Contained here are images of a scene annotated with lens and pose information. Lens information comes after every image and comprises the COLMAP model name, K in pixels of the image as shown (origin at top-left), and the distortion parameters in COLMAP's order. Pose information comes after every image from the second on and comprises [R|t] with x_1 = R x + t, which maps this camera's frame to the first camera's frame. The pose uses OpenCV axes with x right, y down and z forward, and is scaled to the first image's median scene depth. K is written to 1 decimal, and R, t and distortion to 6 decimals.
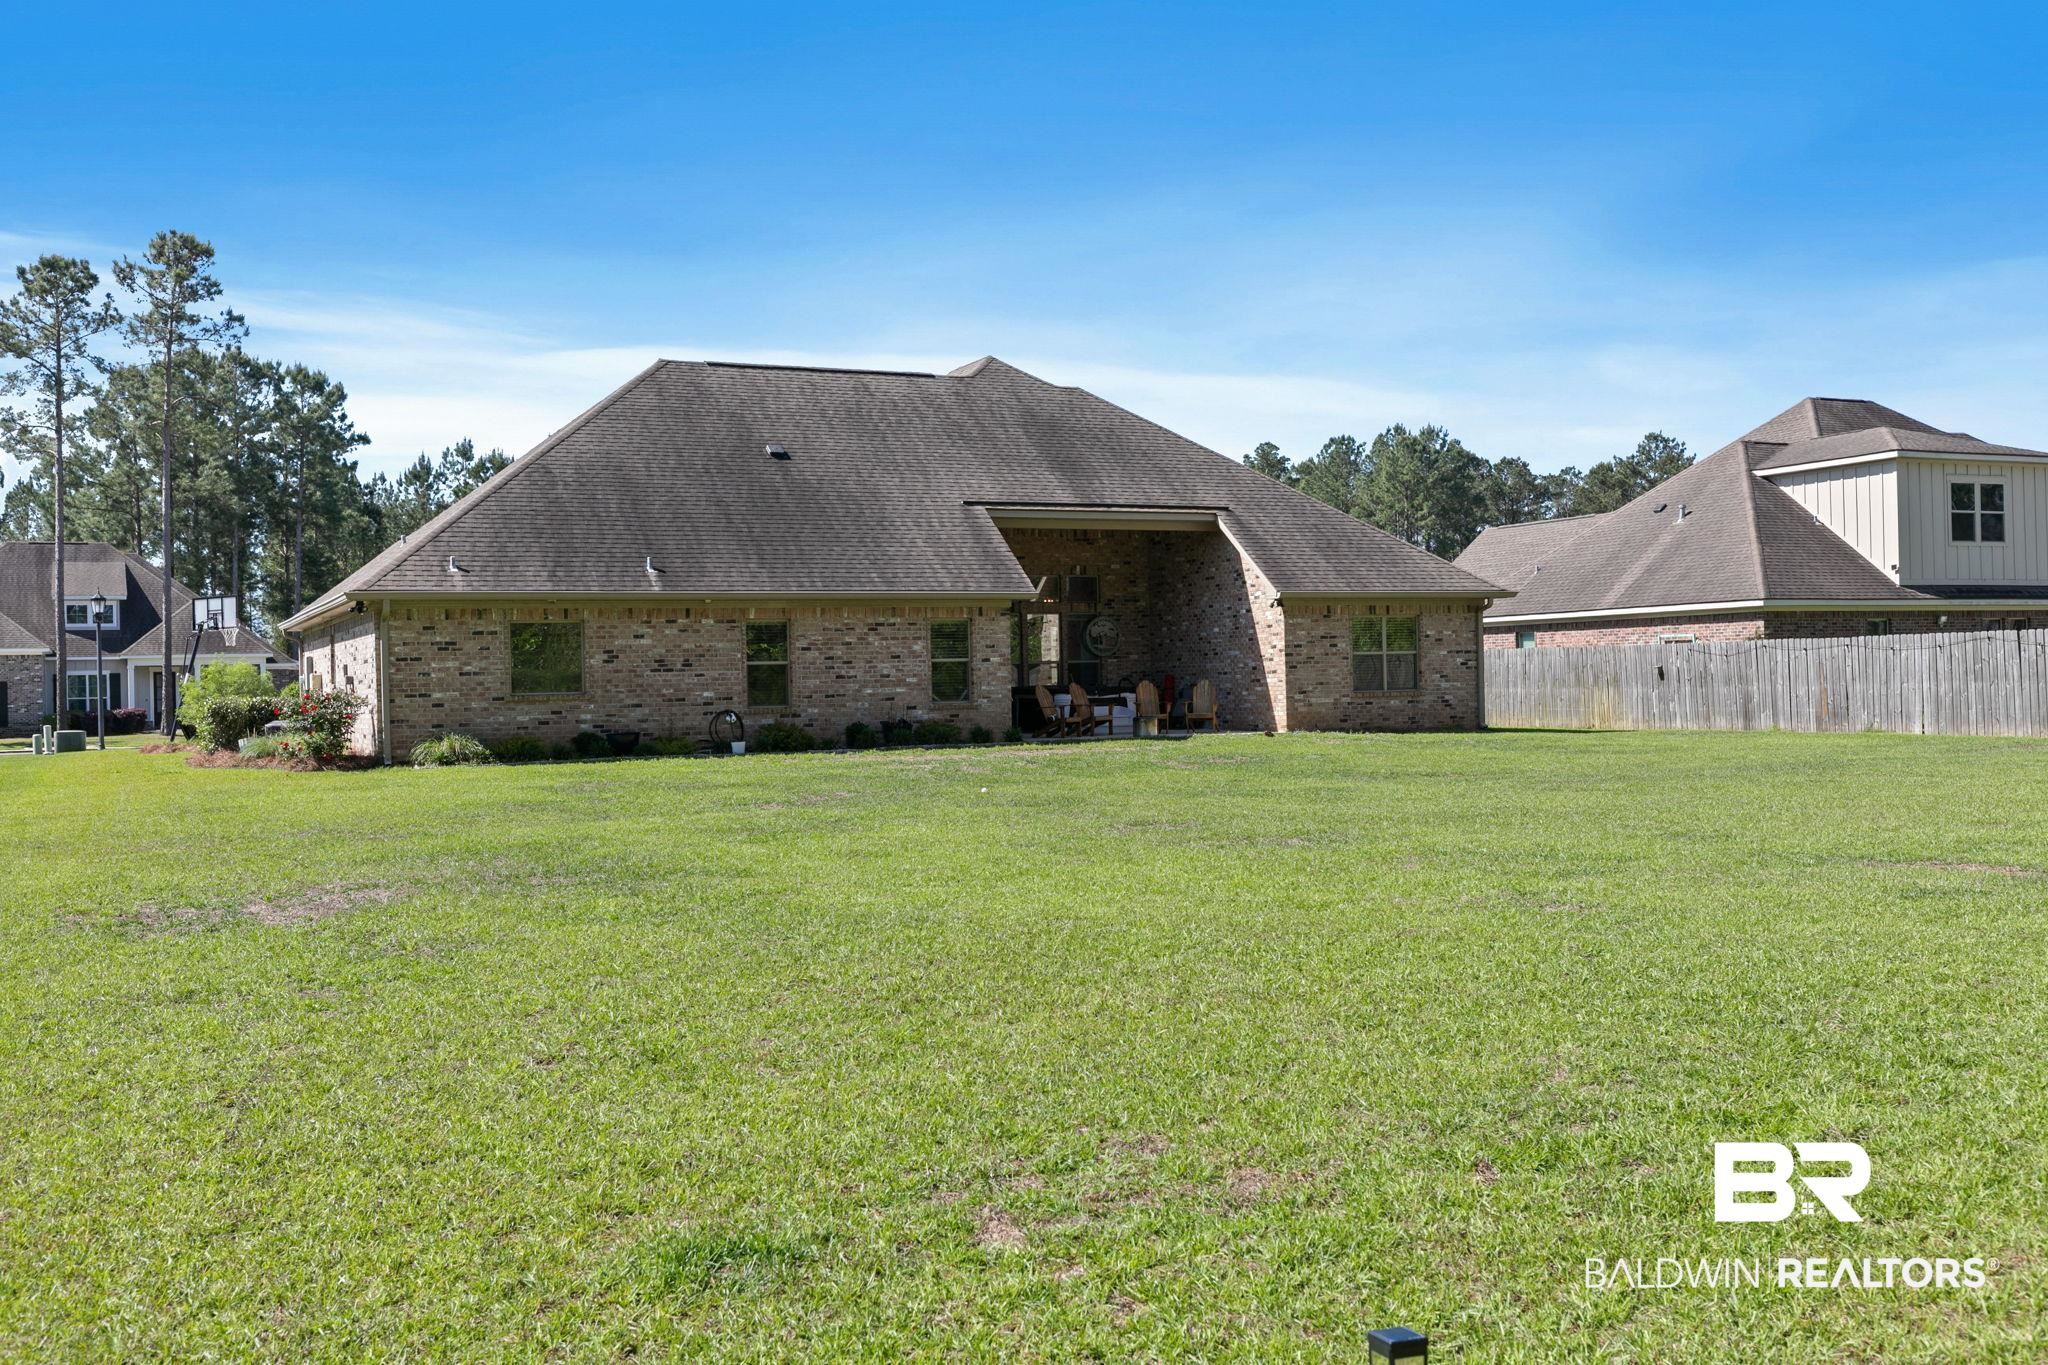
lens RADIAL K [[1900.8, 0, 1024.0], [0, 1900.8, 682.5], [0, 0, 1]] dist [0.000573, -0.000324]
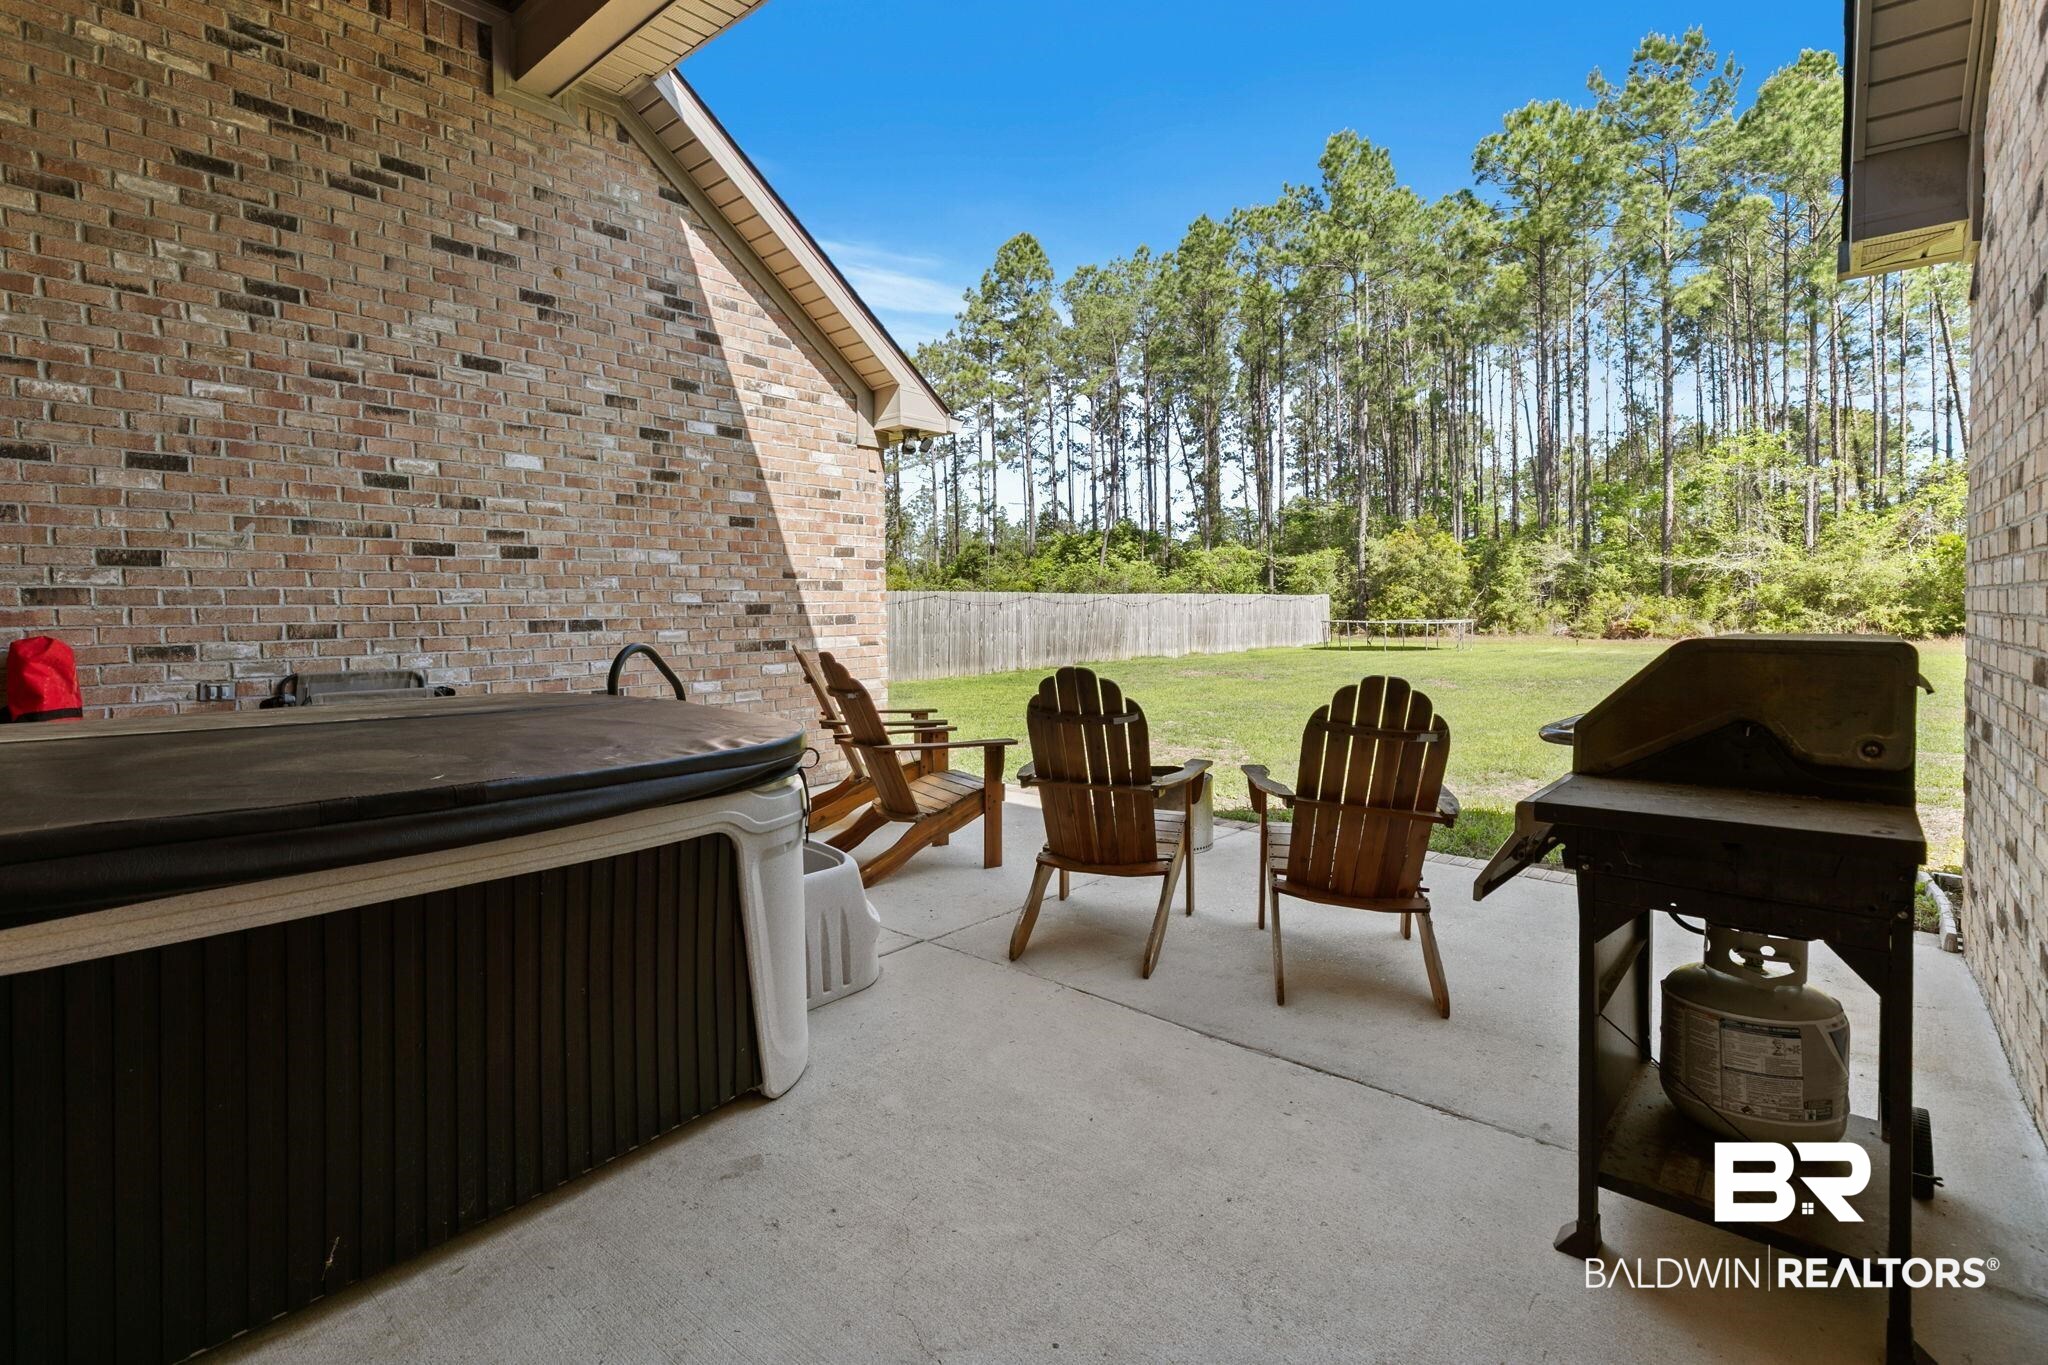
lens RADIAL K [[945.6, 0, 1023.4], [0, 945.6, 641.0], [0, 0, 1]] dist [0.001382, 0.000055]
pose [[-0.421395, -0.007696, 0.906845, -0.056398], [0.017635, 0.999705, 0.016679, -0.004325], [-0.906706, 0.023020, -0.421135, 1.156012]]
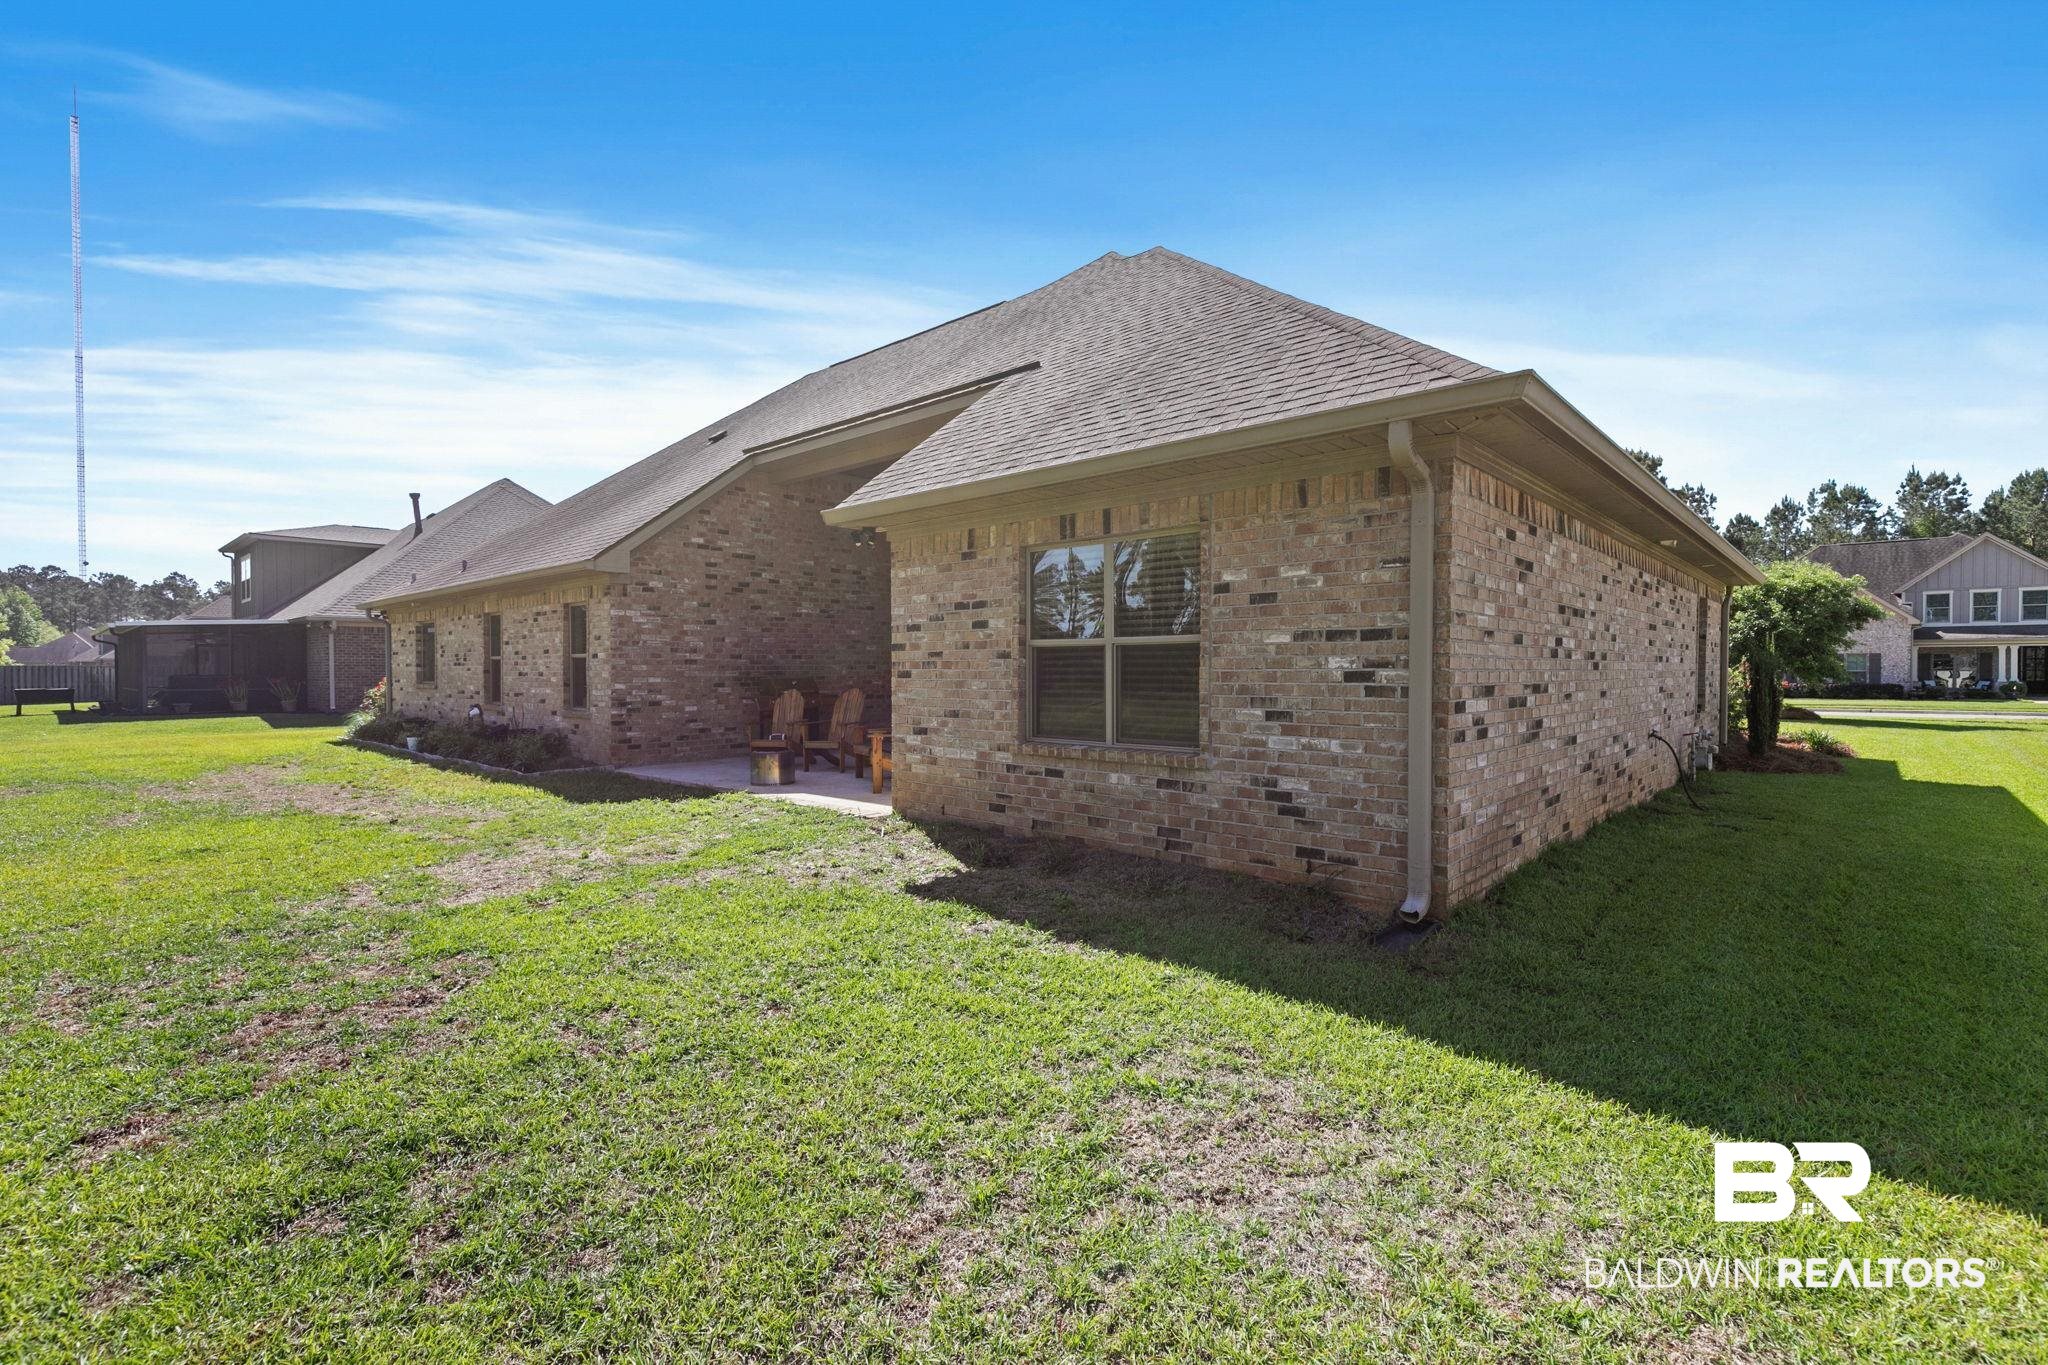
lens RADIAL K [[920.6, 0, 1024.0], [0, 920.6, 682.5], [0, 0, 1]] dist [0.002343, -0.000062]
pose [[0.385484, 0.034303, -0.922076, 0.390780], [-0.007565, 0.999393, 0.034017, -0.015253], [0.922683, -0.006138, 0.385510, 1.031893]]
